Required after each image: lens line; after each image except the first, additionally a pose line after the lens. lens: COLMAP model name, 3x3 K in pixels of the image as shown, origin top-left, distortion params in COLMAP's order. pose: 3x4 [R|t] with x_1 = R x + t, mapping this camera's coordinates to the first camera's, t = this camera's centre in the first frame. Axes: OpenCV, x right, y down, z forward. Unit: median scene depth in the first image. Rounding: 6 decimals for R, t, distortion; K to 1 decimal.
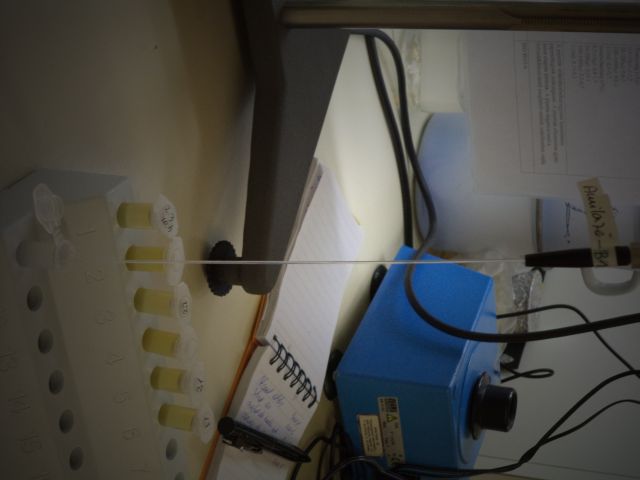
lens RADIAL K [[1038.2, 0, 320.0], [0, 1038.2, 240.0], [0, 0, 1]] dist [-0.249529, 0.055322]
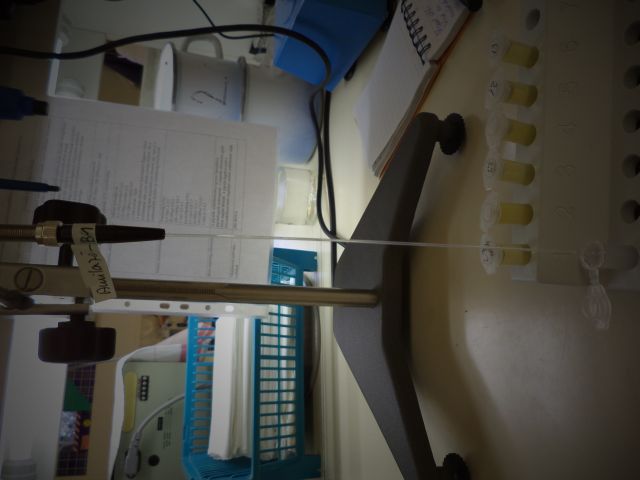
lens RADIAL K [[523.0, 0, 320.0], [0, 523.0, 240.0], [0, 0, 1]] dist [-0.017343, -0.013026]
pose [[-0.984275, -0.155326, 0.084124, -0.003763], [0.112592, -0.918617, -0.378769, 0.123669], [0.136111, -0.363342, 0.921660, 0.267509]]
